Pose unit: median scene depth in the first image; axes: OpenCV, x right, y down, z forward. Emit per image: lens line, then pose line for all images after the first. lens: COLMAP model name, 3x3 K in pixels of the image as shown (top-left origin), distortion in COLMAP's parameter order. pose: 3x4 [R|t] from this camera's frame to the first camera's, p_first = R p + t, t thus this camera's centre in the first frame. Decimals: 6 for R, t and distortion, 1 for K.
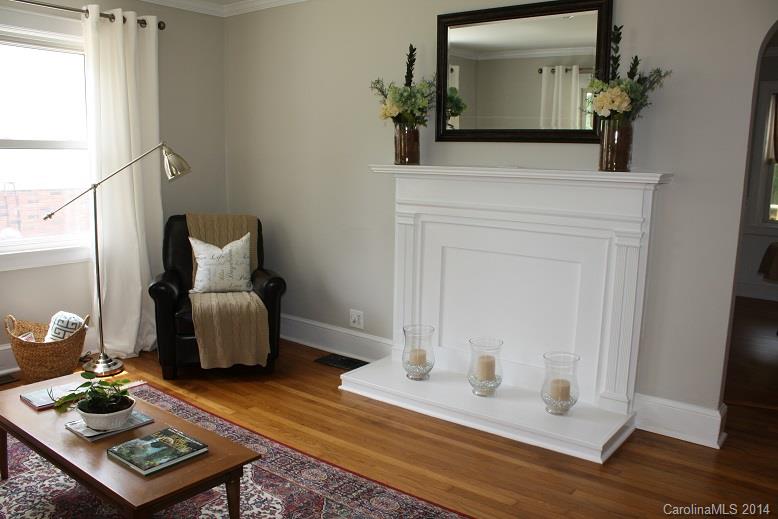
lens RADIAL K [[657.7, 0, 389.0], [0, 657.7, 259.5], [0, 0, 1]] dist [-0.109530, -0.000697]
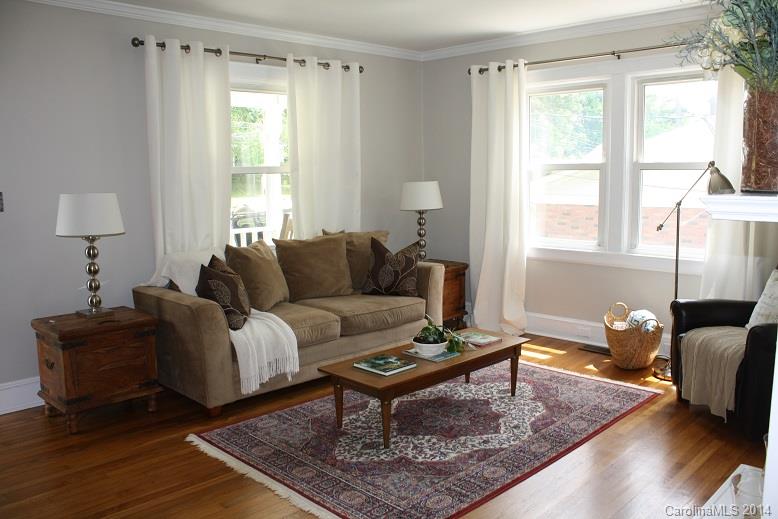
lens RADIAL K [[657.7, 0, 389.0], [0, 657.7, 259.5], [0, 0, 1]] dist [-0.109530, -0.000697]
pose [[-0.085642, 0.134479, -0.987209, 0.976710], [-0.152273, 0.977442, 0.146358, -0.156338], [0.984621, 0.162859, -0.063232, 0.887816]]
